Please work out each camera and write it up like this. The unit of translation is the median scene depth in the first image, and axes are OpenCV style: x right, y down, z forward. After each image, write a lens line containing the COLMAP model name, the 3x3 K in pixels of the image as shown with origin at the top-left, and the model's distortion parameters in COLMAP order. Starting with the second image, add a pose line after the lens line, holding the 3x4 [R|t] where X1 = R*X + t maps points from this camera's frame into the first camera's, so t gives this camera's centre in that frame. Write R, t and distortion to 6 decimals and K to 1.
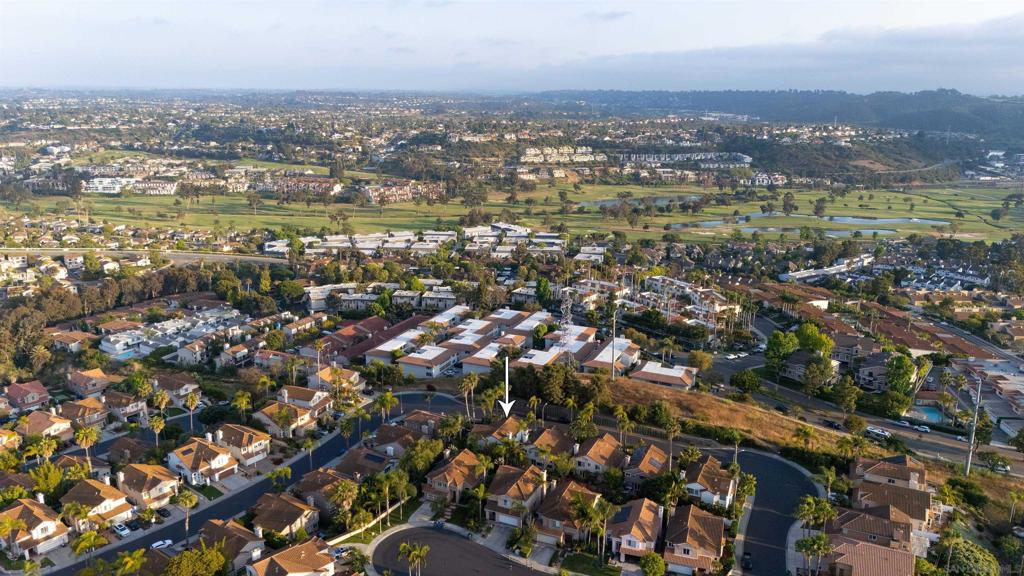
lens RADIAL K [[700.7, 0, 510.0], [0, 700.7, 287.4], [0, 0, 1]] dist [0.001592, -0.005868]
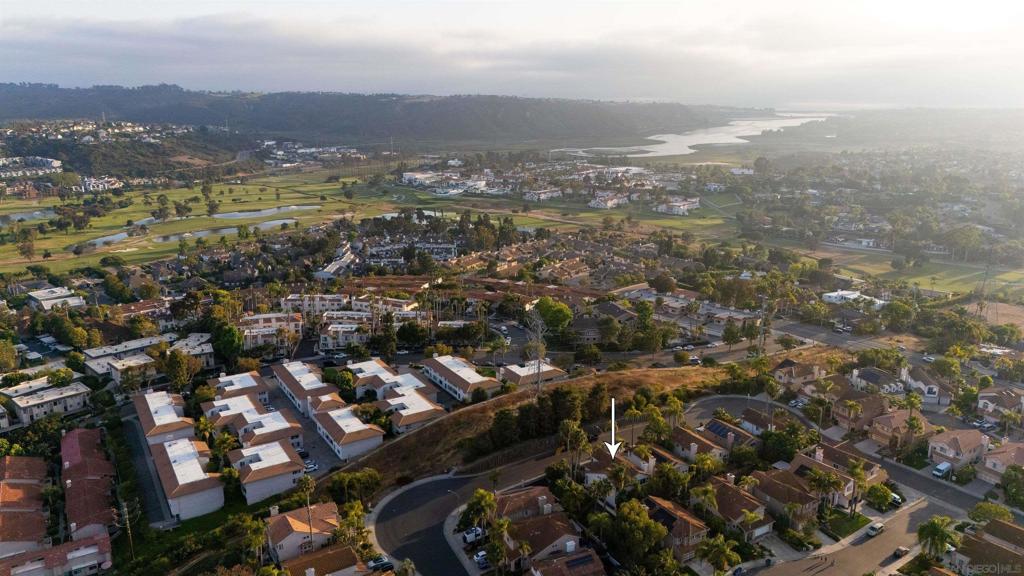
lens RADIAL K [[700.7, 0, 511.0], [0, 700.7, 288.8], [0, 0, 1]] dist [0.001592, -0.005868]
pose [[0.537681, -0.214776, 0.815335, -0.097101], [0.206777, 0.971070, 0.119438, -0.020472], [-0.817400, 0.104373, 0.566537, 0.073214]]
